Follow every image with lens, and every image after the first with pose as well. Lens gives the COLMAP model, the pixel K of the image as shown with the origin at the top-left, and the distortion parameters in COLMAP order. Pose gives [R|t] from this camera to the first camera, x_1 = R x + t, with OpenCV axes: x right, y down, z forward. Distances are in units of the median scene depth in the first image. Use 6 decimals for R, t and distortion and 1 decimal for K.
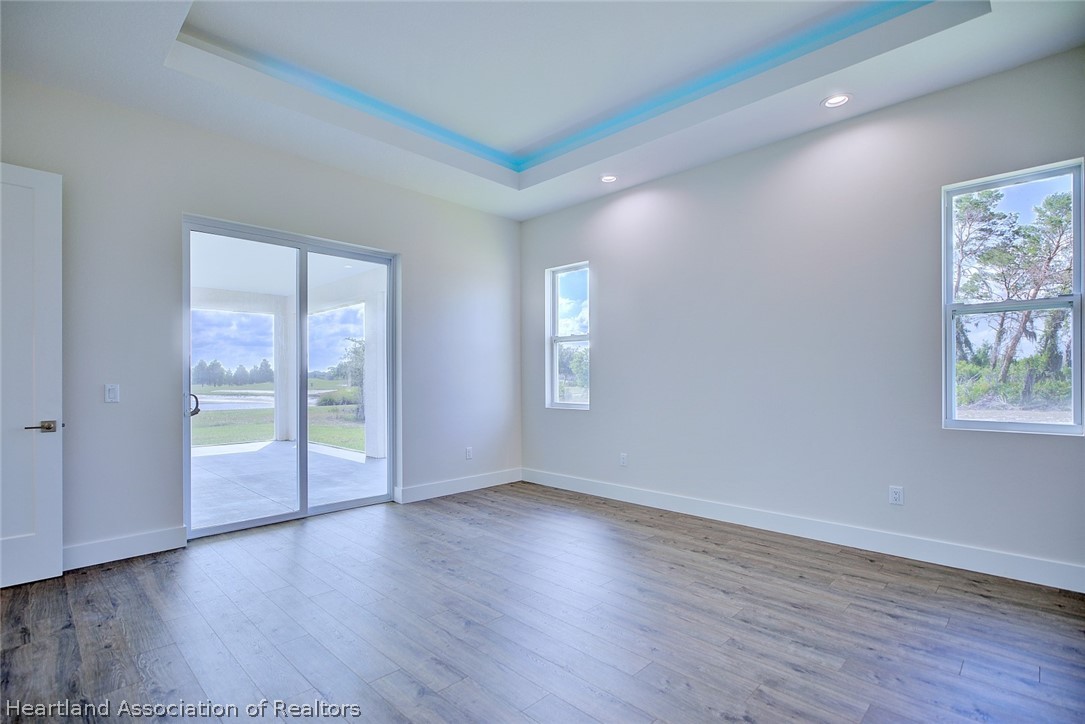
lens RADIAL K [[499.1, 0, 525.9], [0, 499.1, 365.5], [0, 0, 1]] dist [-0.004741, -0.000294]
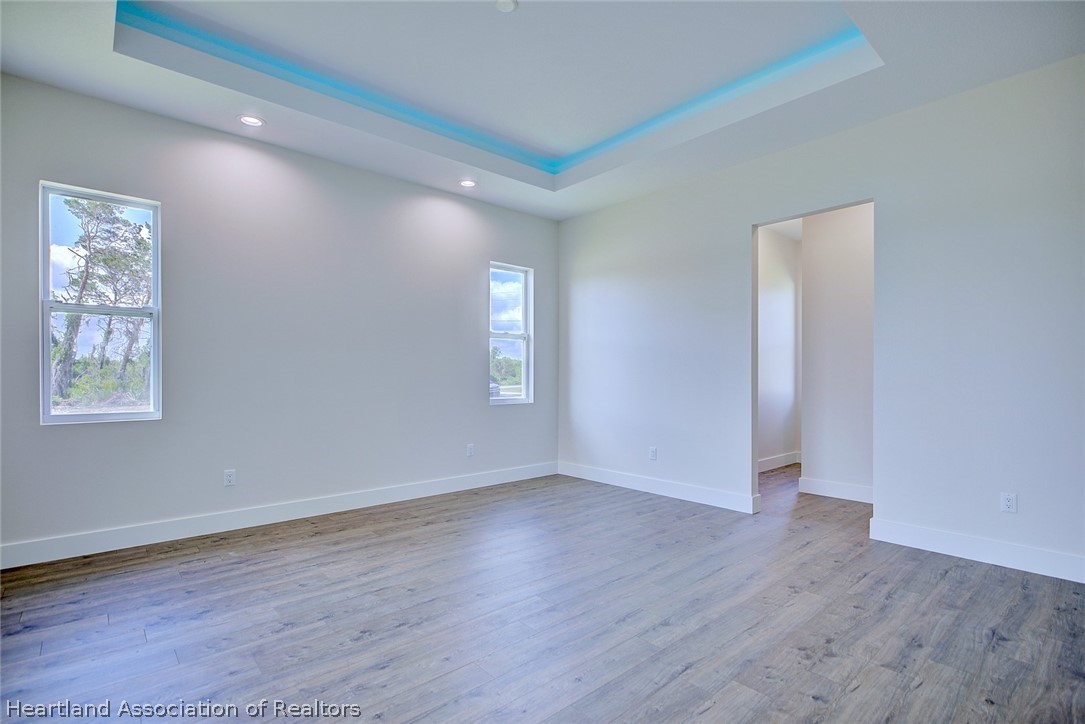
lens RADIAL K [[499.1, 0, 541.7], [0, 499.1, 370.9], [0, 0, 1]] dist [-0.004741, -0.000294]
pose [[0.081132, 0.012701, 0.996622, -0.629482], [-0.027516, 0.999566, -0.010499, 0.017793], [-0.996323, -0.026571, 0.081447, 0.518144]]
